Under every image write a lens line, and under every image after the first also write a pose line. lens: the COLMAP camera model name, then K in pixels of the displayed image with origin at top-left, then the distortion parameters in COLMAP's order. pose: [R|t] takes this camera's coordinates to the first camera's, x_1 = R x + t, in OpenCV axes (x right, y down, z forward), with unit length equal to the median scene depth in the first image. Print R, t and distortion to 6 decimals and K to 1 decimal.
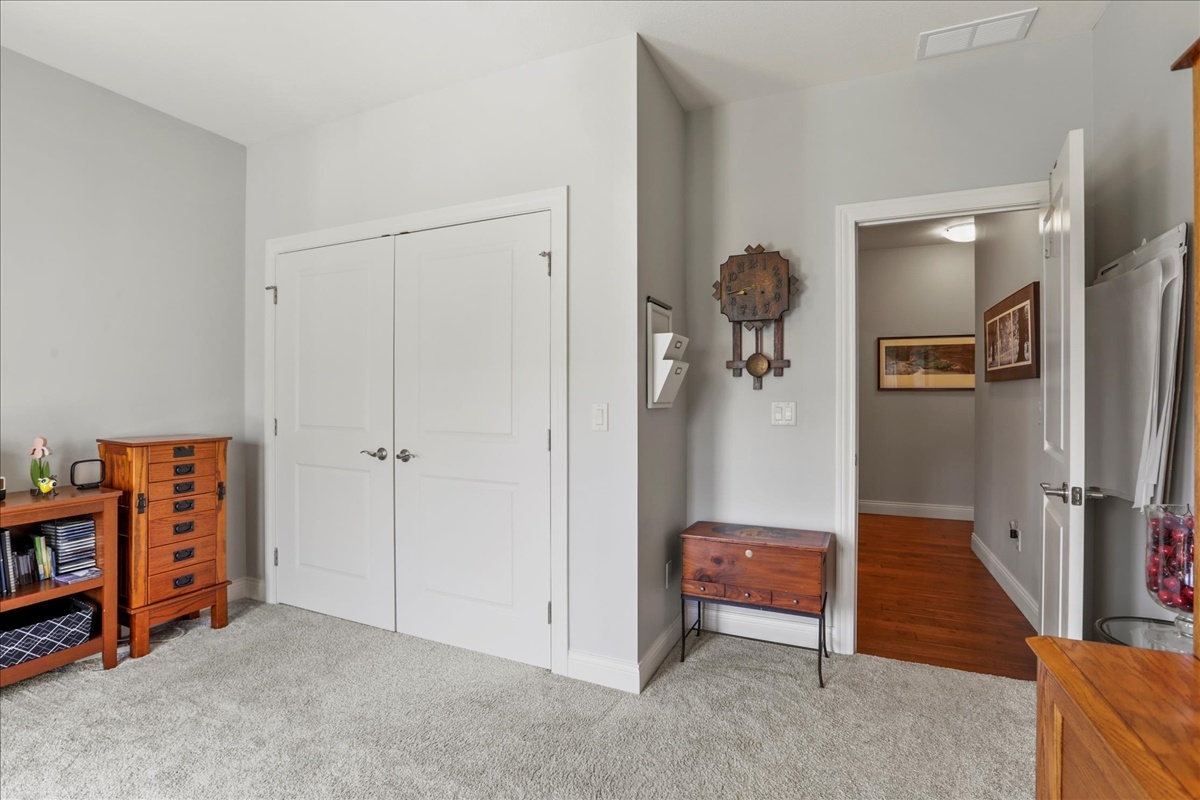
lens RADIAL K [[585.1, 0, 594.3], [0, 585.1, 396.7], [0, 0, 1]] dist [-0.006250, 0.001887]
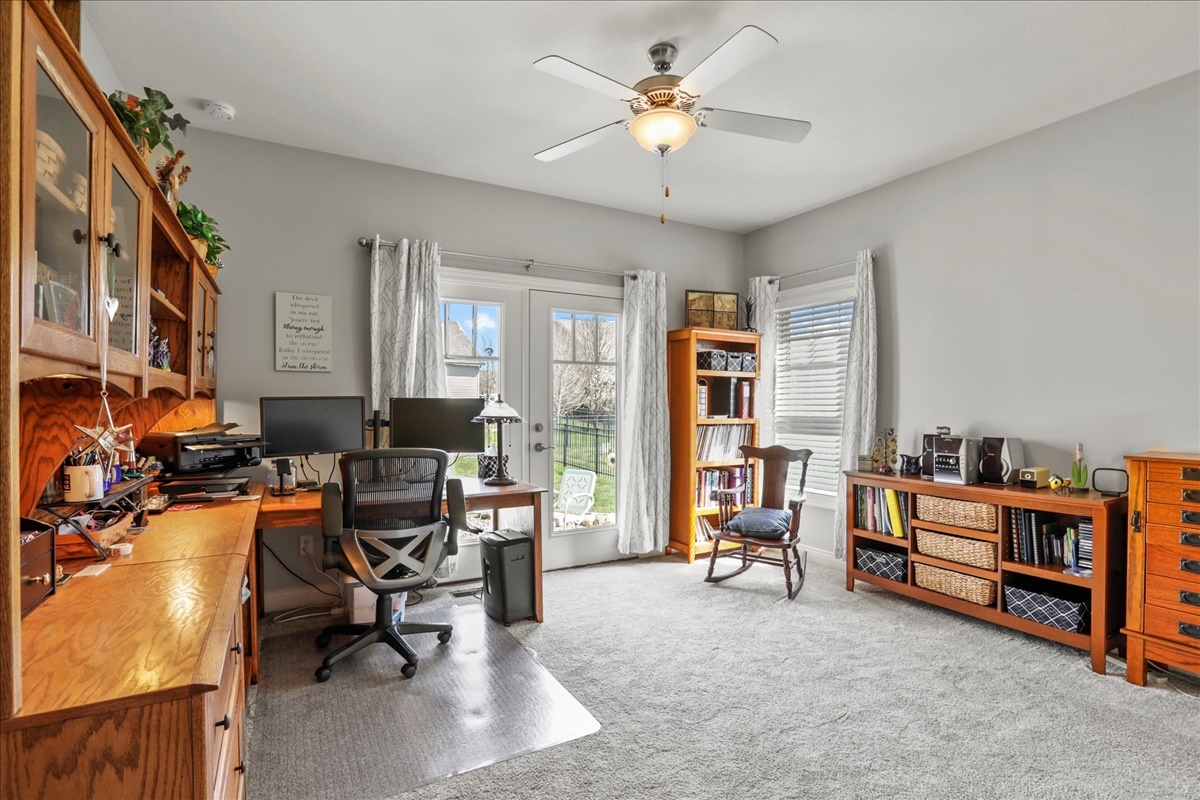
lens RADIAL K [[585.1, 0, 597.8], [0, 585.1, 404.4], [0, 0, 1]] dist [-0.006250, 0.001887]
pose [[-0.614973, -0.009367, -0.788493, 0.497796], [-0.009291, 0.999946, -0.004633, 0.007451], [0.788493, 0.004477, -0.615027, 0.894195]]
